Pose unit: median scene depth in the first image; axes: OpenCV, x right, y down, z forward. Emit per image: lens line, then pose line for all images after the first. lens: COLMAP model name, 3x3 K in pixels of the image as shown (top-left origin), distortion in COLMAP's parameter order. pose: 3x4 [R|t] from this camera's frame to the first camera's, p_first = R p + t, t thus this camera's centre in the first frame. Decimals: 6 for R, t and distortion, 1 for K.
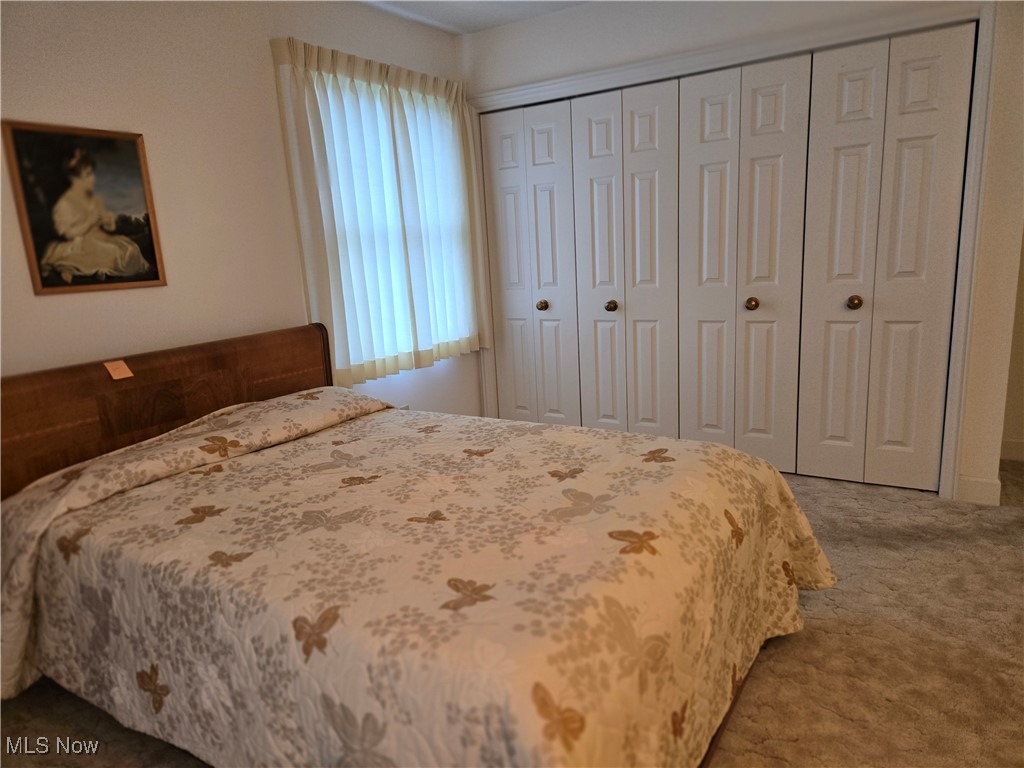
lens RADIAL K [[683.0, 0, 515.0], [0, 683.0, 387.8], [0, 0, 1]] dist [0.008783, 0.001488]
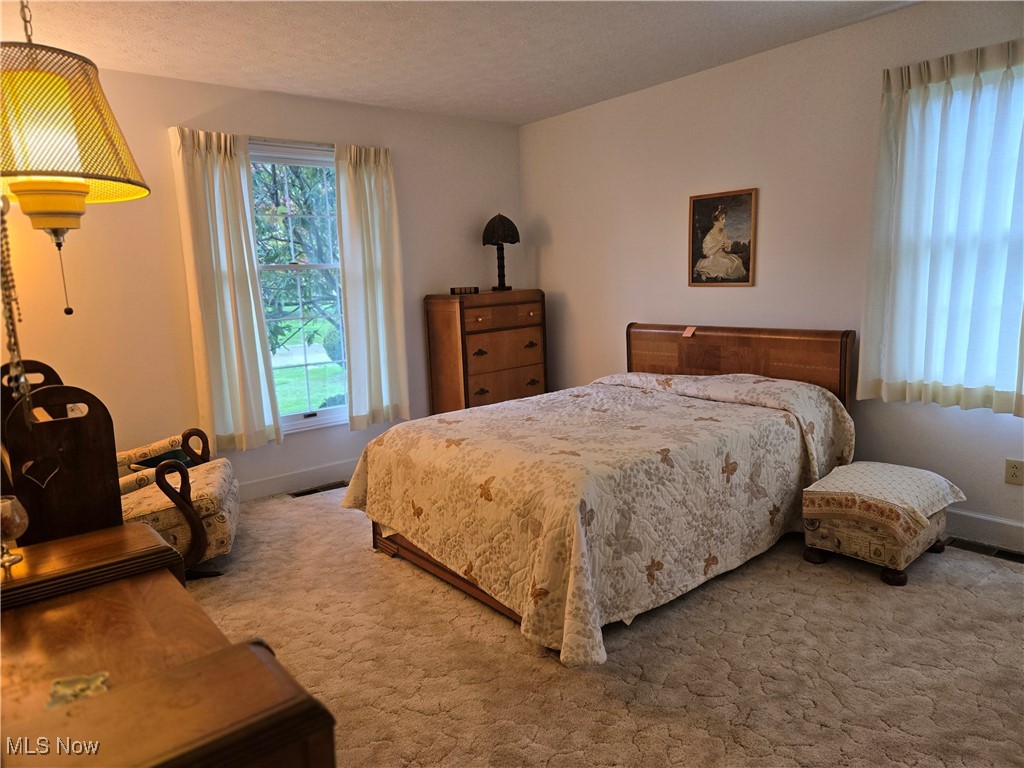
lens RADIAL K [[683.0, 0, 513.5], [0, 683.0, 384.4], [0, 0, 1]] dist [0.008783, 0.001488]
pose [[-0.315793, 0.218008, -0.923443, 1.180324], [-0.143670, 0.951038, 0.273654, -0.302071], [0.937888, 0.219089, -0.269010, 1.030728]]
